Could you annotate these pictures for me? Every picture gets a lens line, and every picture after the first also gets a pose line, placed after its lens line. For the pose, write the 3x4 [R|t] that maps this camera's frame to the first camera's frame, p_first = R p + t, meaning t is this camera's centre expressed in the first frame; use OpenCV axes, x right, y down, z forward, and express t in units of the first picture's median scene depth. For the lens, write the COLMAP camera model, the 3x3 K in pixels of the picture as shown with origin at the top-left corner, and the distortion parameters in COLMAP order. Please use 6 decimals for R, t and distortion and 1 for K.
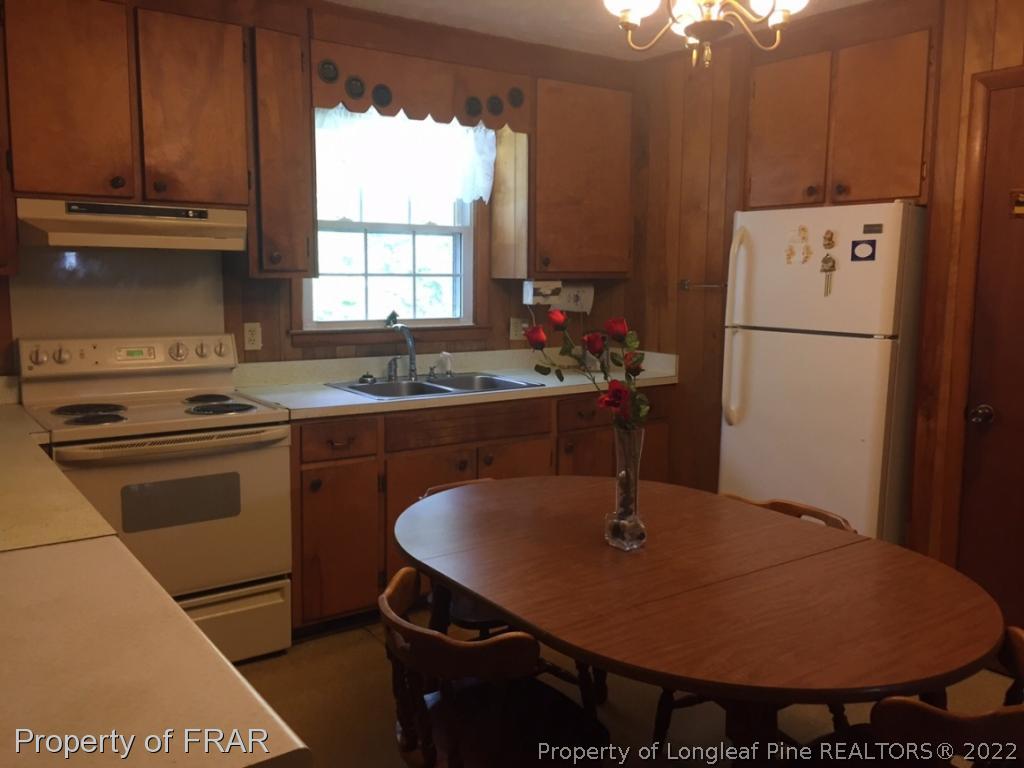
lens RADIAL K [[869.3, 0, 512.2], [0, 869.3, 385.3], [0, 0, 1]] dist [0.008396, -0.003449]
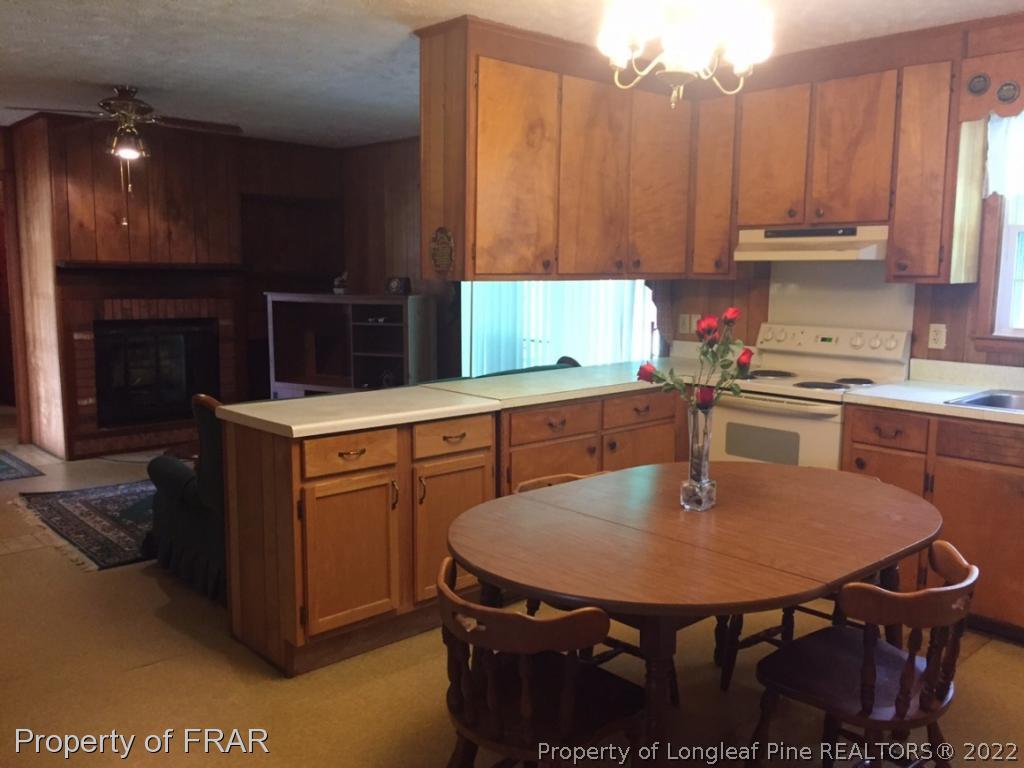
lens RADIAL K [[869.3, 0, 512.0], [0, 869.3, 384.7], [0, 0, 1]] dist [0.008396, -0.003449]
pose [[0.107789, 0.122154, -0.986641, 0.841126], [-0.130447, 0.985581, 0.107771, -0.050782], [0.985579, 0.117088, 0.122170, 0.390918]]
